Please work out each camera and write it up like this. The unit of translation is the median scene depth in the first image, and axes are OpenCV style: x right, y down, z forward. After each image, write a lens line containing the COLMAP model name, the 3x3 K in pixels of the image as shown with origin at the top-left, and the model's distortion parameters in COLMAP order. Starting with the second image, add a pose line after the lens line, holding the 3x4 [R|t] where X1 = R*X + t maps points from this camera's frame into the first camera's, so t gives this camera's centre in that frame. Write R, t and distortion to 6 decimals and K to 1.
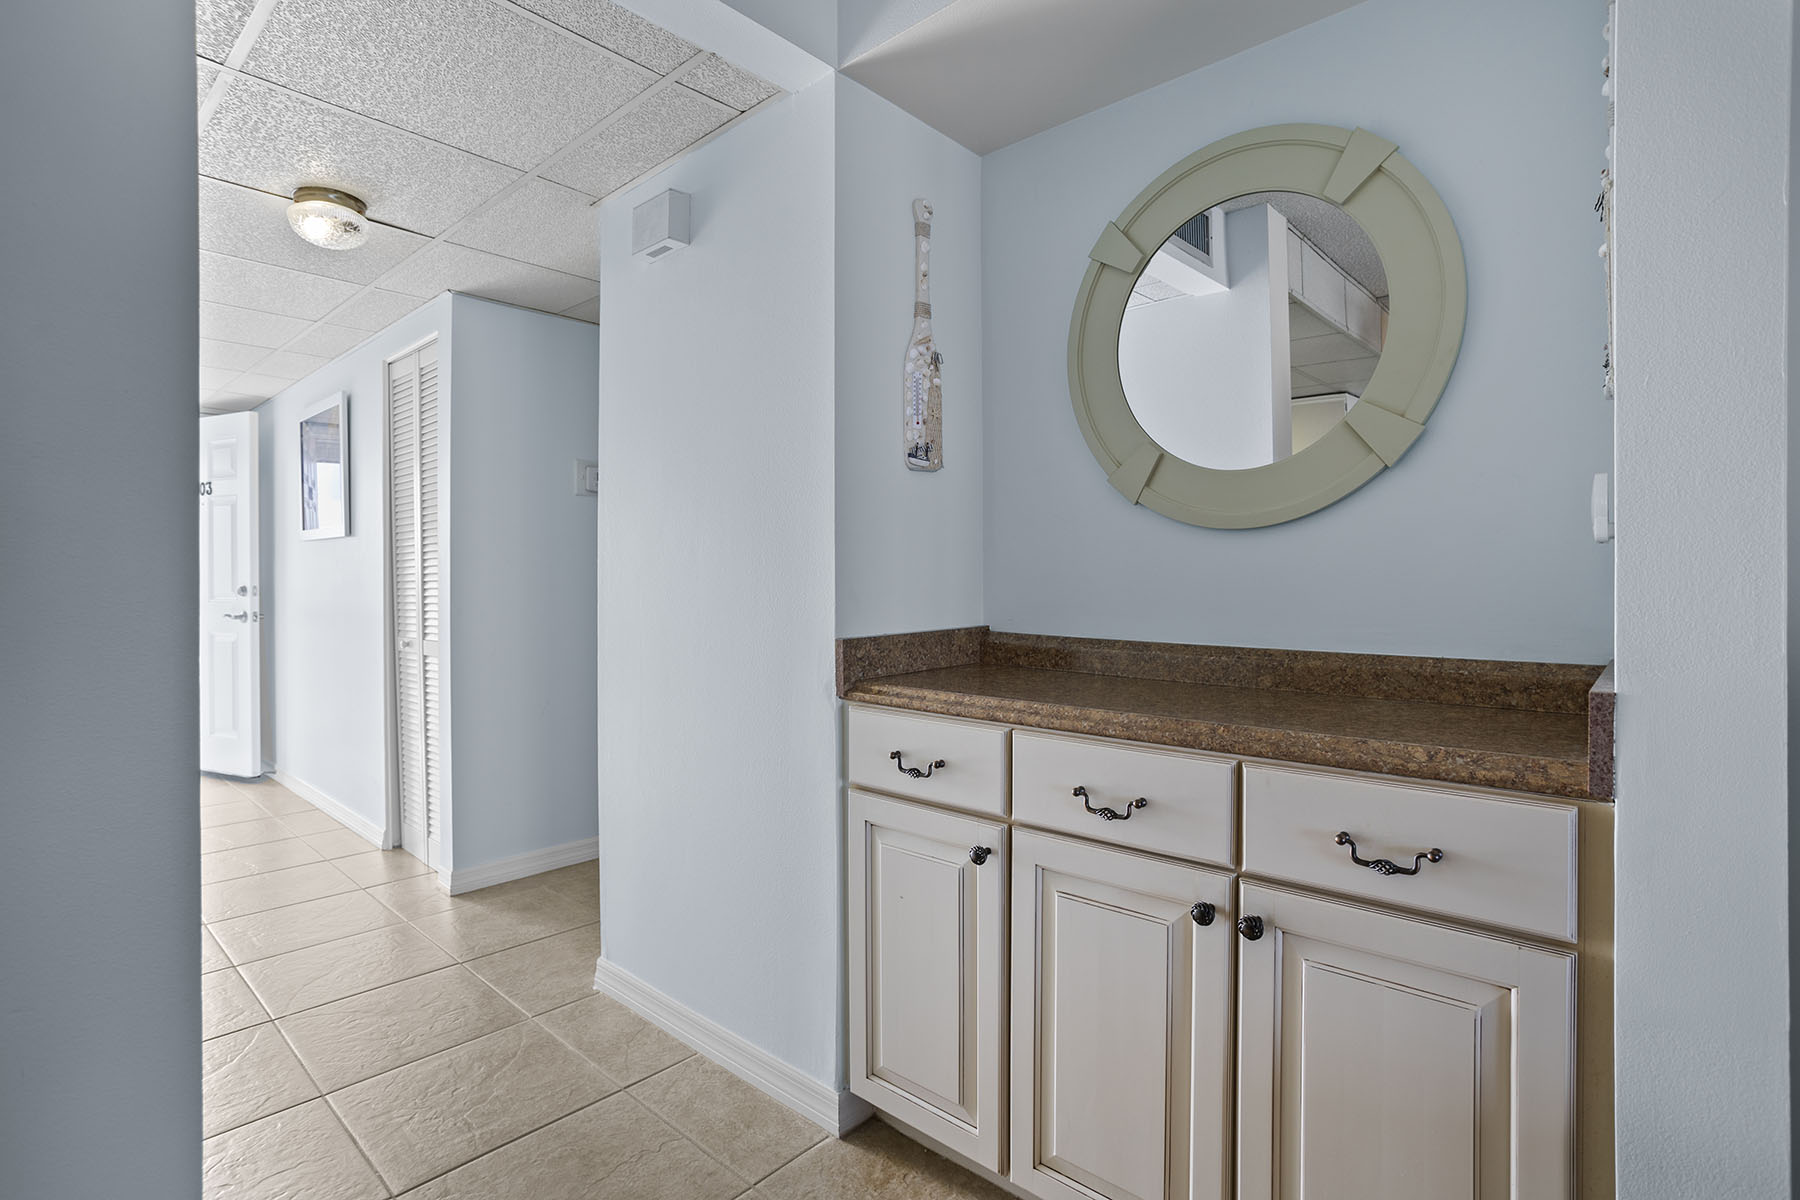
lens RADIAL K [[876.9, 0, 906.4], [0, 876.9, 576.2], [0, 0, 1]] dist [-0.054011, 0.032171]
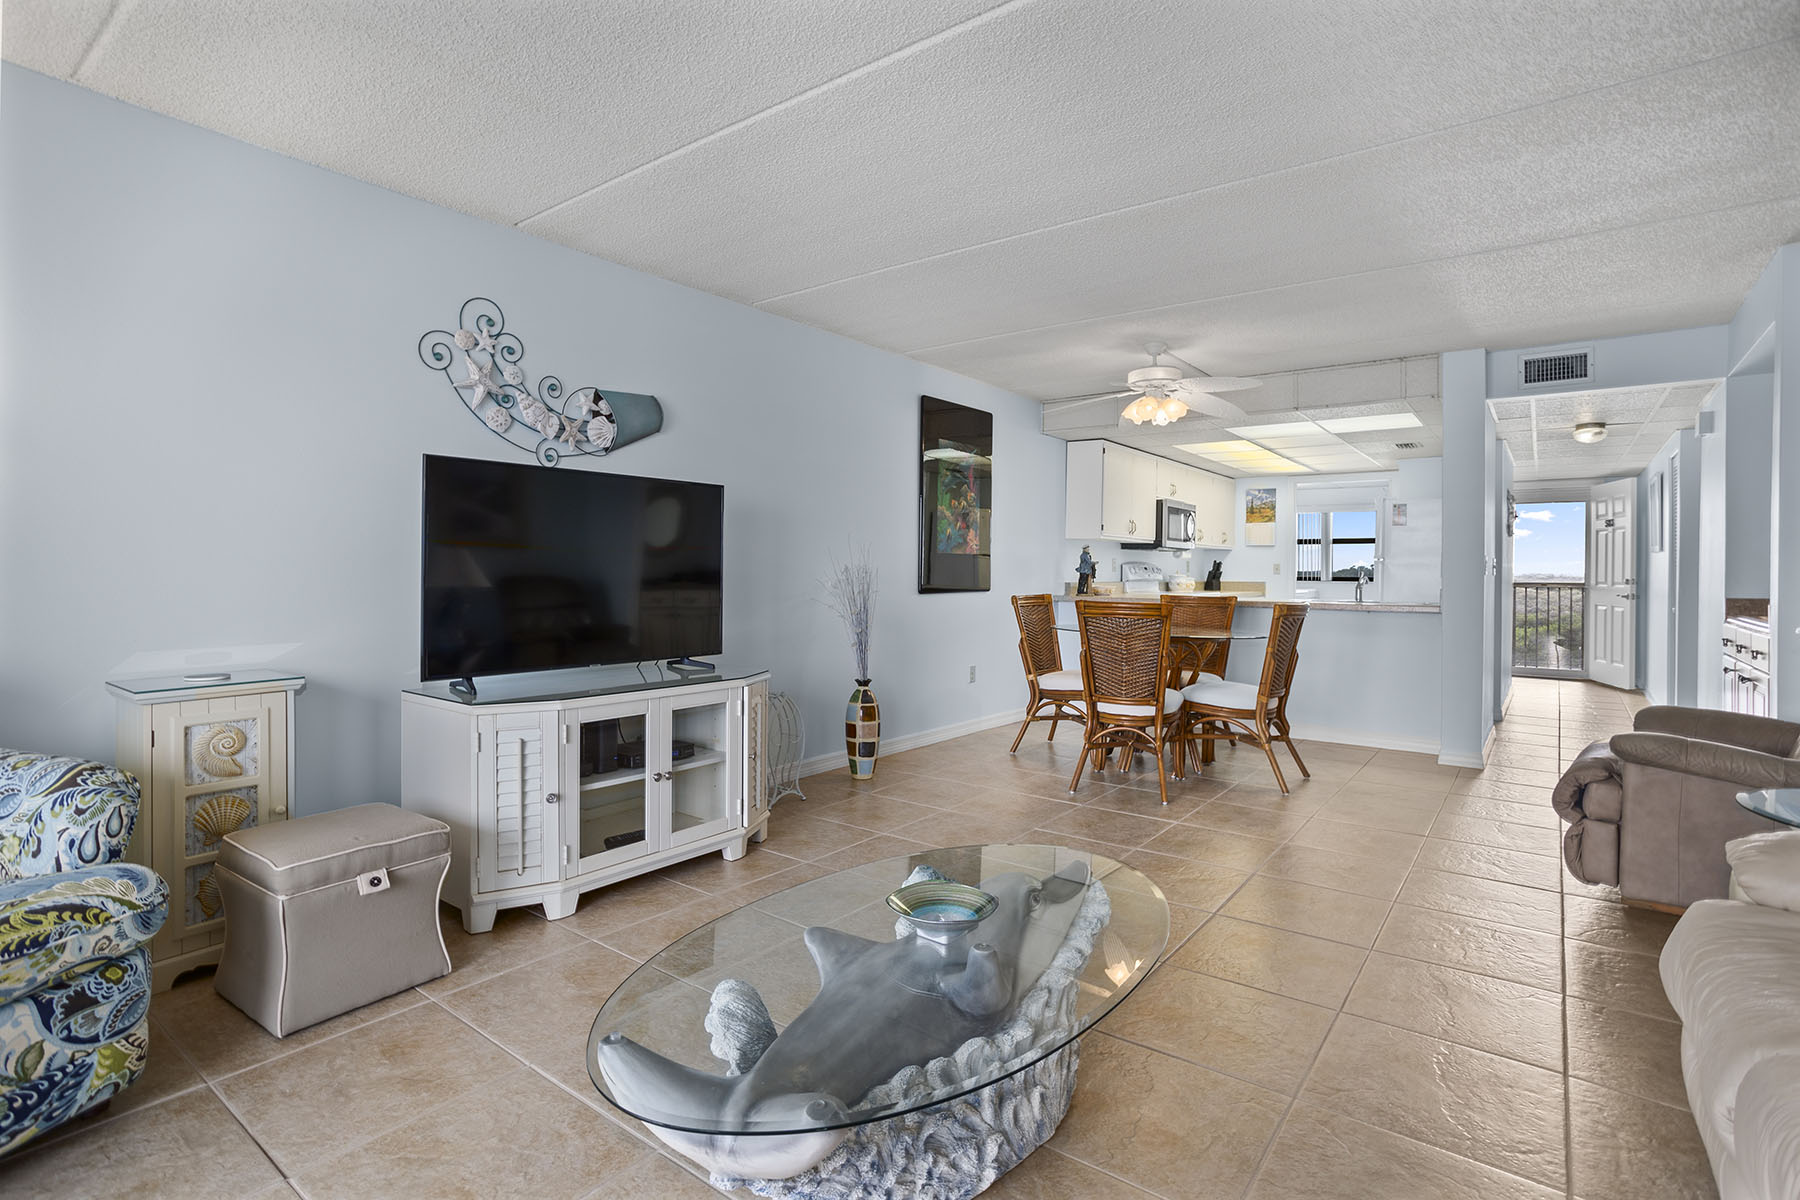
lens RADIAL K [[876.9, 0, 906.4], [0, 876.9, 576.2], [0, 0, 1]] dist [-0.054011, 0.032171]
pose [[0.093077, 0.012297, -0.995583, 0.819602], [-0.009806, 0.999887, 0.011434, 0.001086], [0.995611, 0.008698, 0.093187, -0.614002]]
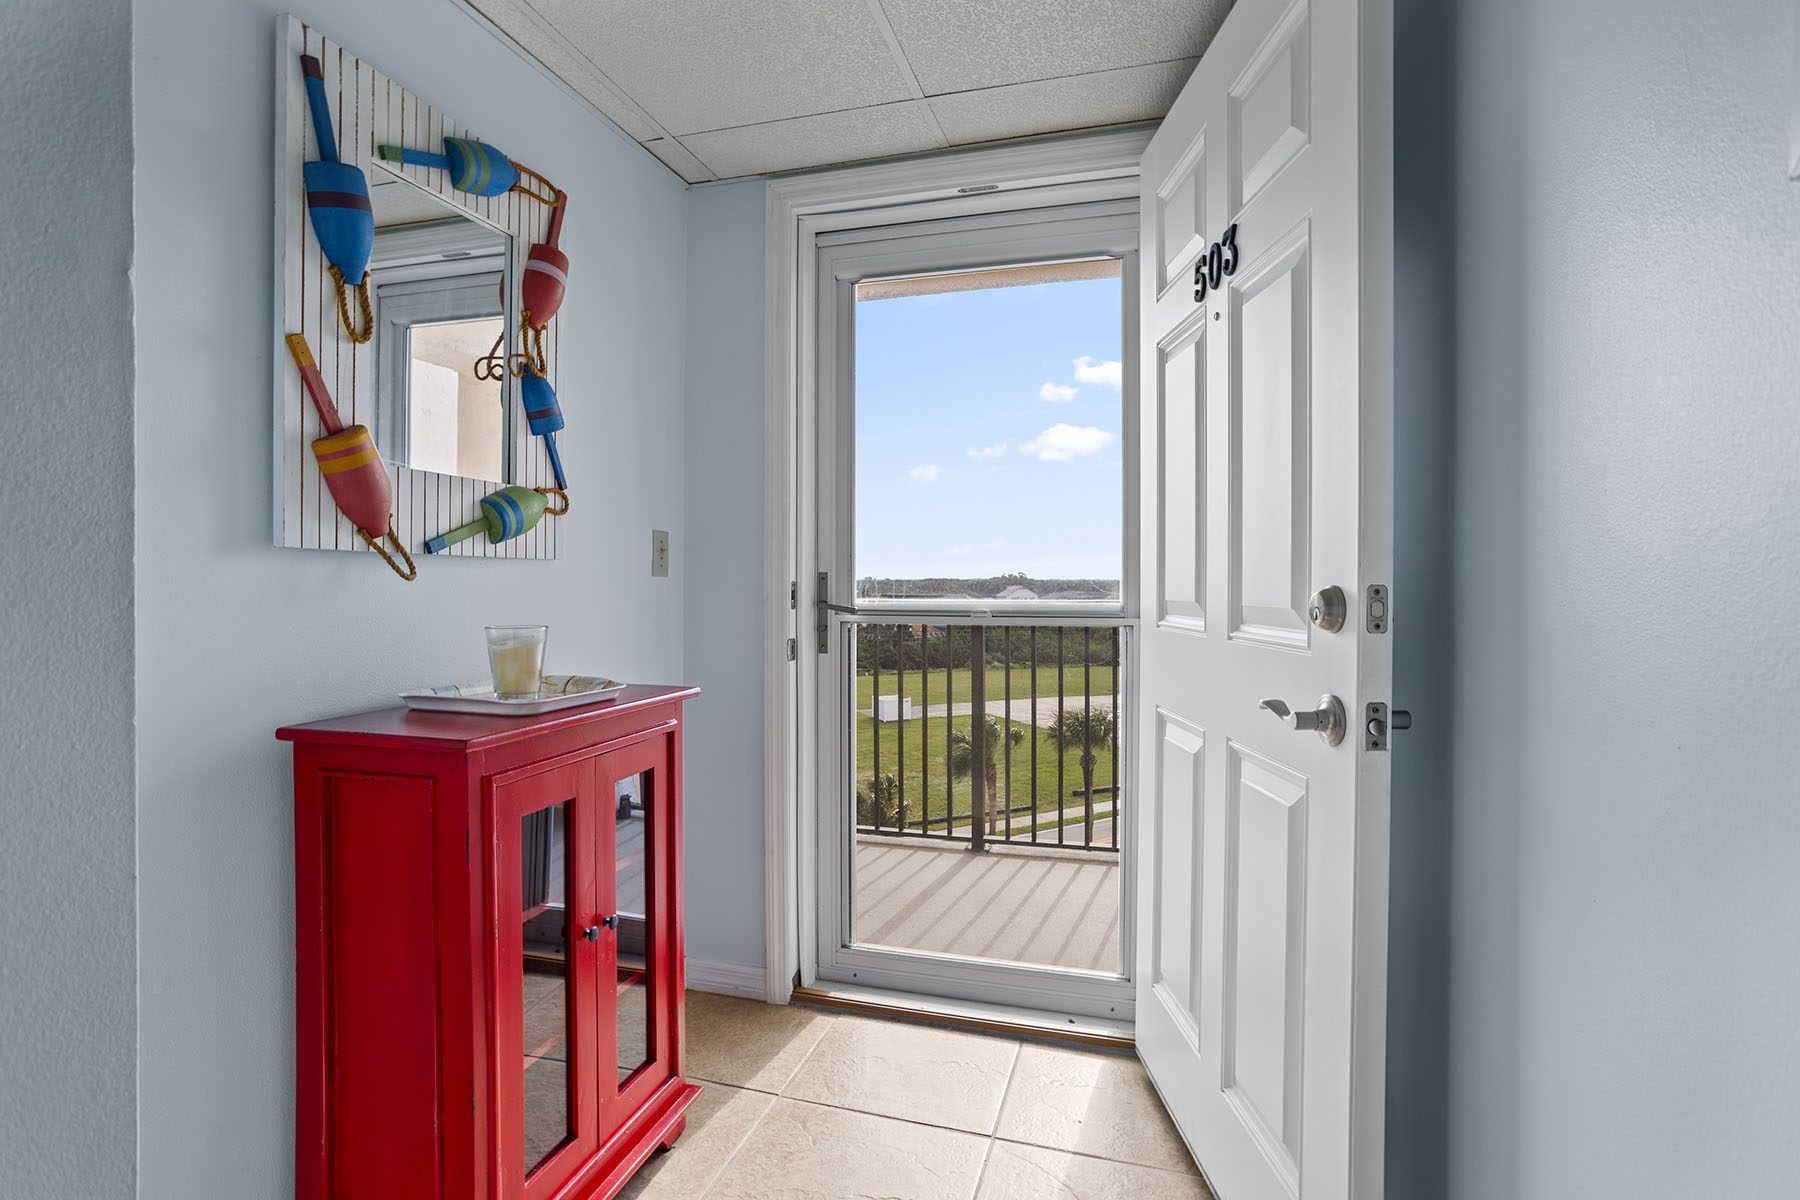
lens RADIAL K [[876.9, 0, 906.4], [0, 876.9, 576.2], [0, 0, 1]] dist [-0.054011, 0.032171]
pose [[0.441001, 0.010200, -0.897449, -0.612171], [-0.007963, 0.999941, 0.007452, 0.007380], [0.897471, 0.003860, 0.441056, 0.792178]]
